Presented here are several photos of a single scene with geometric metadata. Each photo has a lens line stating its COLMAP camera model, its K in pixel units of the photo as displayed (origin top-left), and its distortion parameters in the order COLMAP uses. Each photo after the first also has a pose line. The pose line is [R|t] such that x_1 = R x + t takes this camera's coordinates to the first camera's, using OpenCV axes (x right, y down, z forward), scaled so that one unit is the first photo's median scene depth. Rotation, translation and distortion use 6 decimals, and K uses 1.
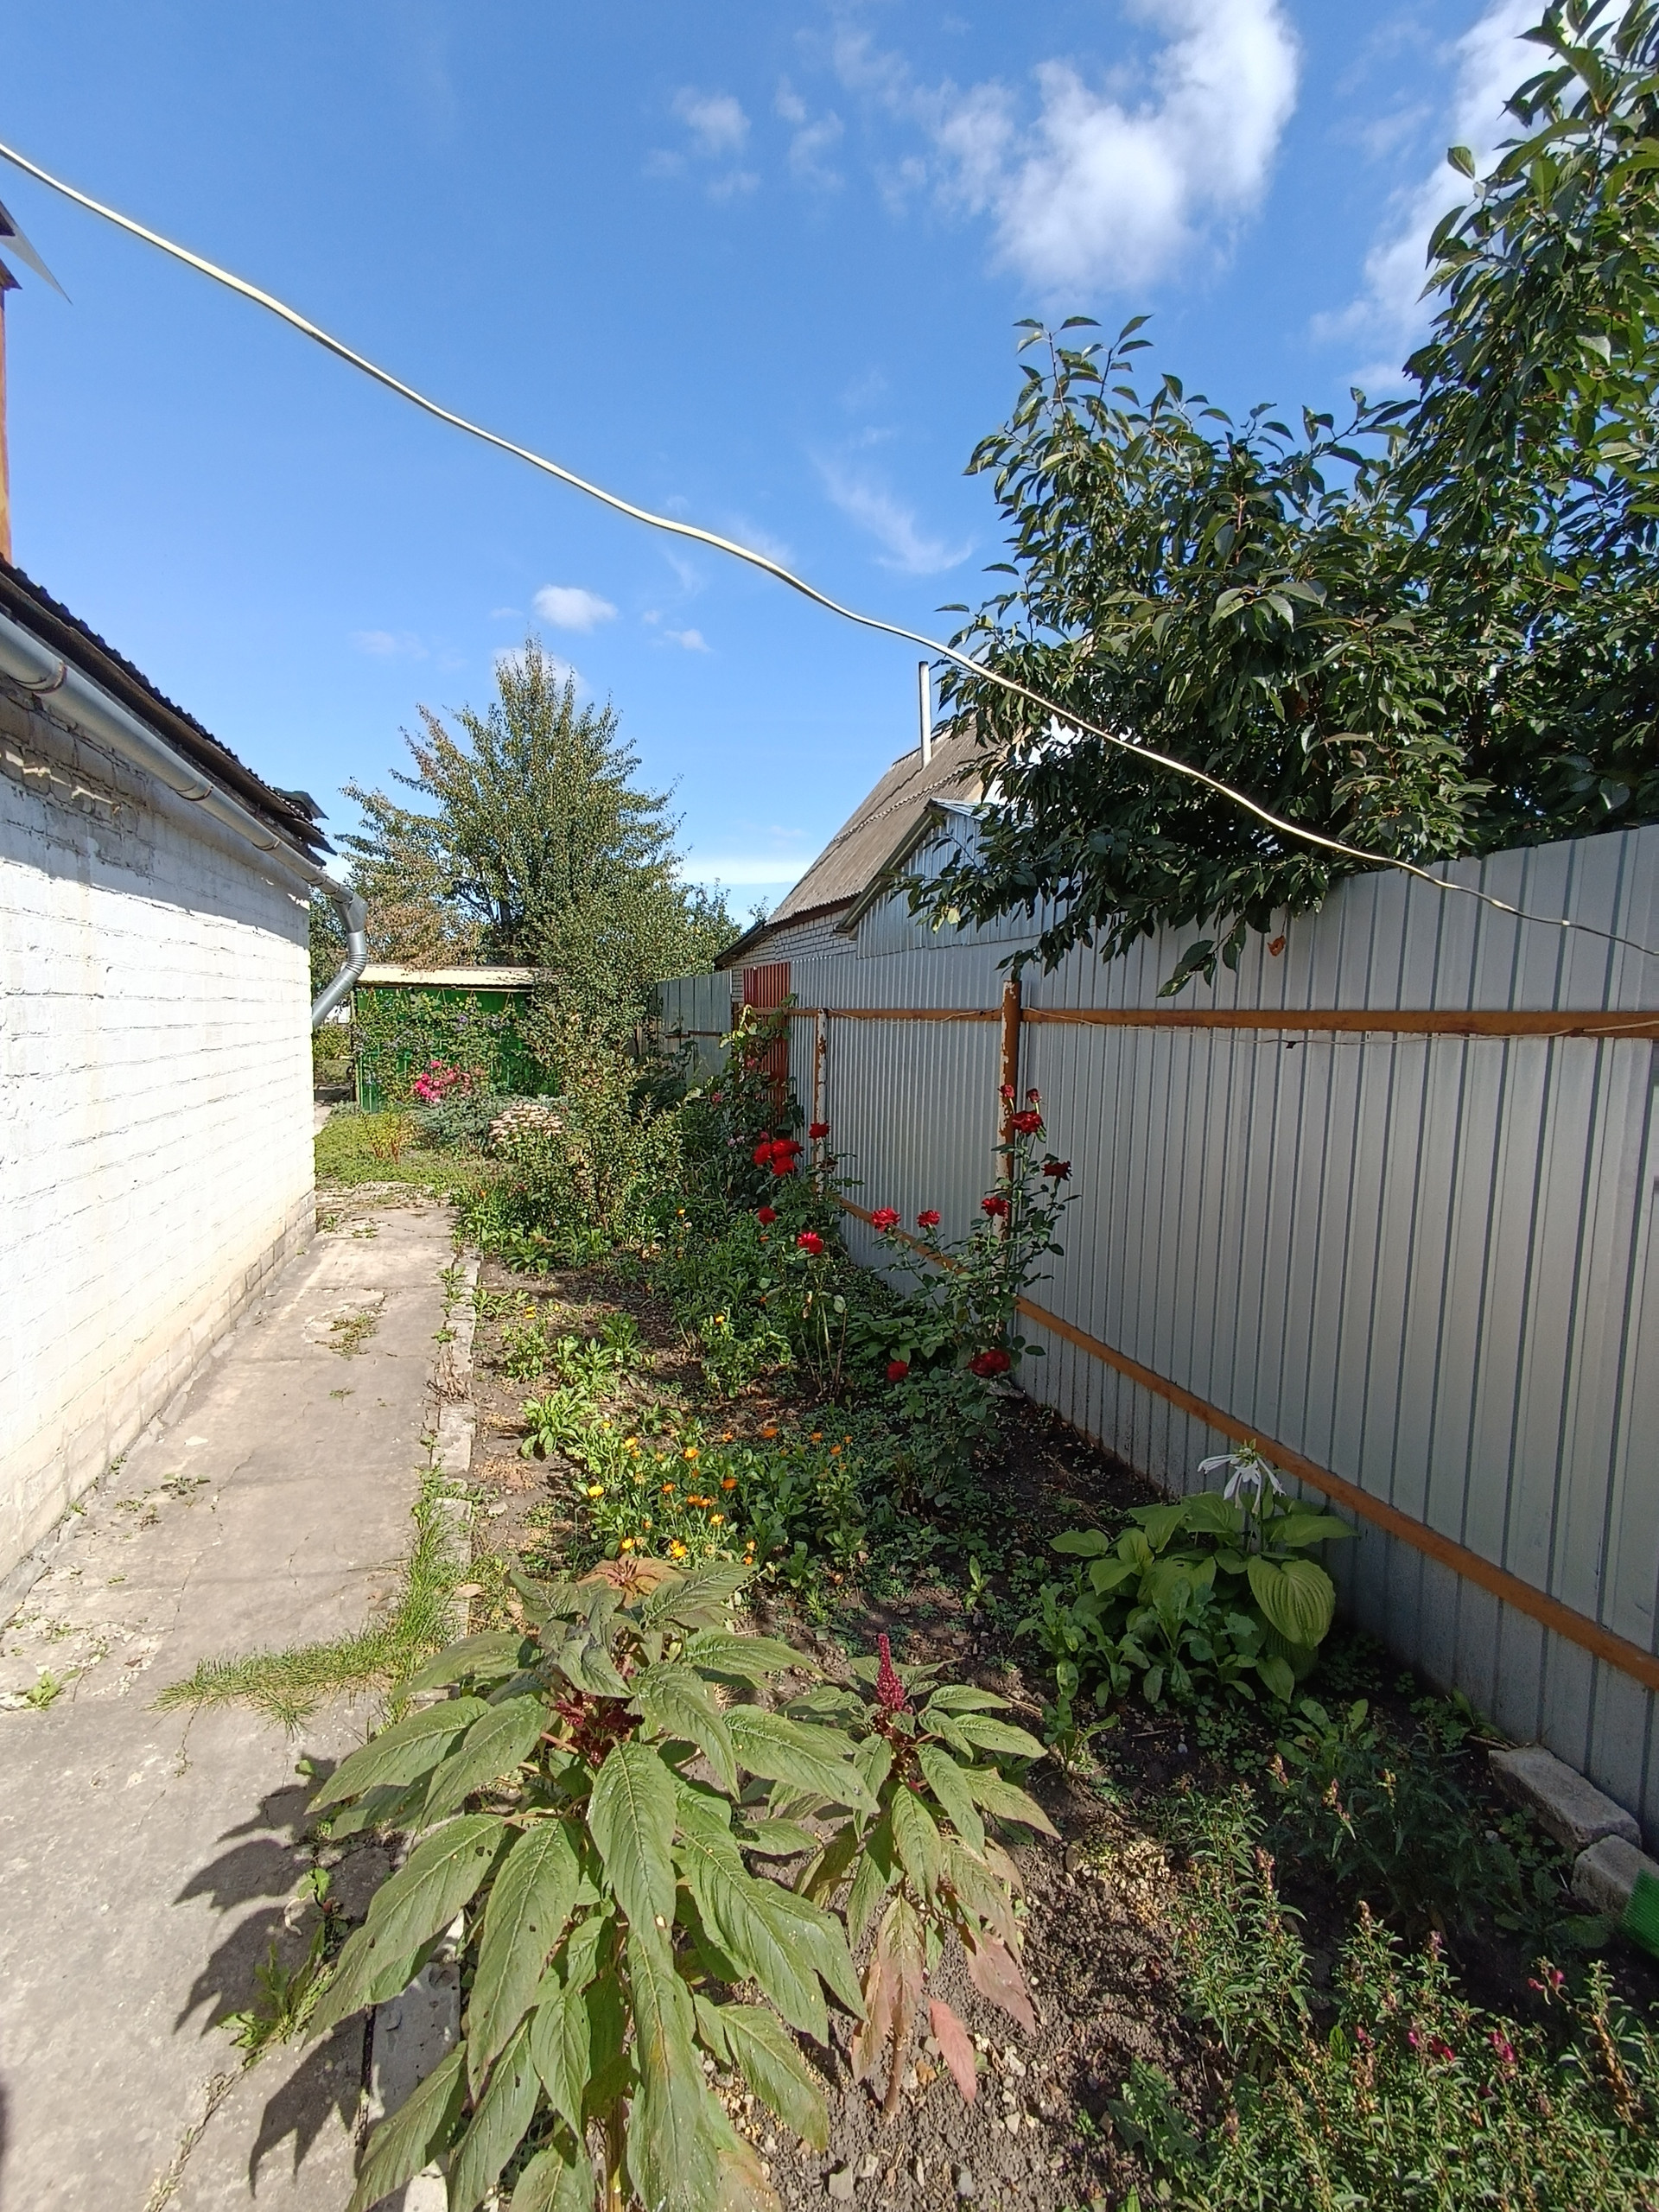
lens RADIAL K [[1007.3, 0, 838.9], [0, 1007.3, 1119.8], [0, 0, 1]] dist [-0.020933, 0.022925]
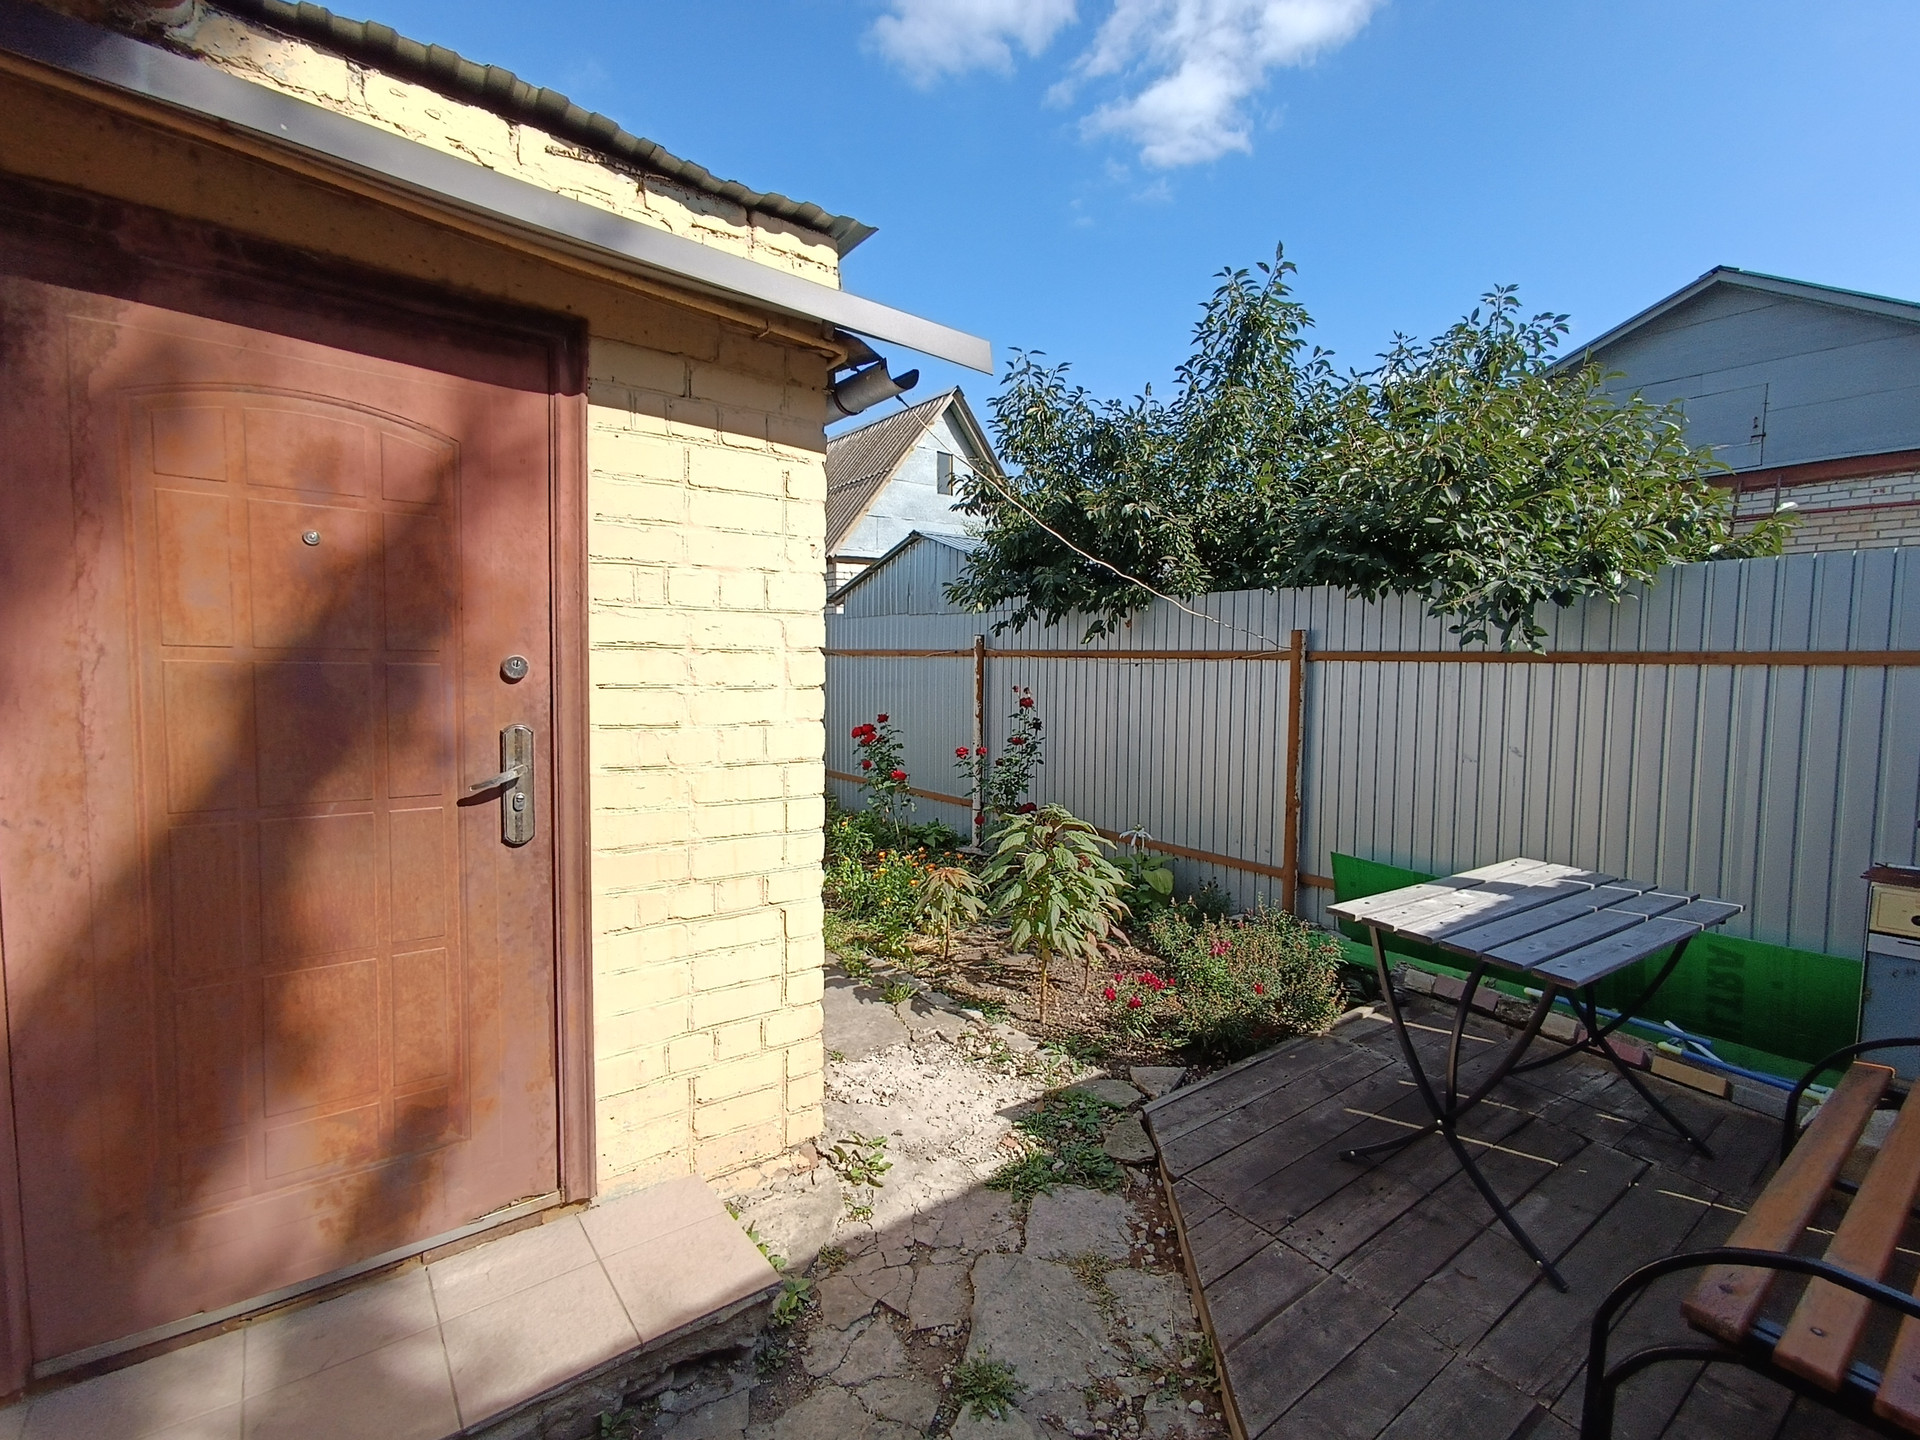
lens RADIAL K [[874.3, 0, 963.5], [0, 874.3, 712.0], [0, 0, 1]] dist [-0.020933, 0.022925]
pose [[0.938534, -0.034040, 0.343506, -0.537850], [0.045198, 0.998677, -0.024529, 0.057002], [-0.342216, 0.038547, 0.938830, -0.662022]]
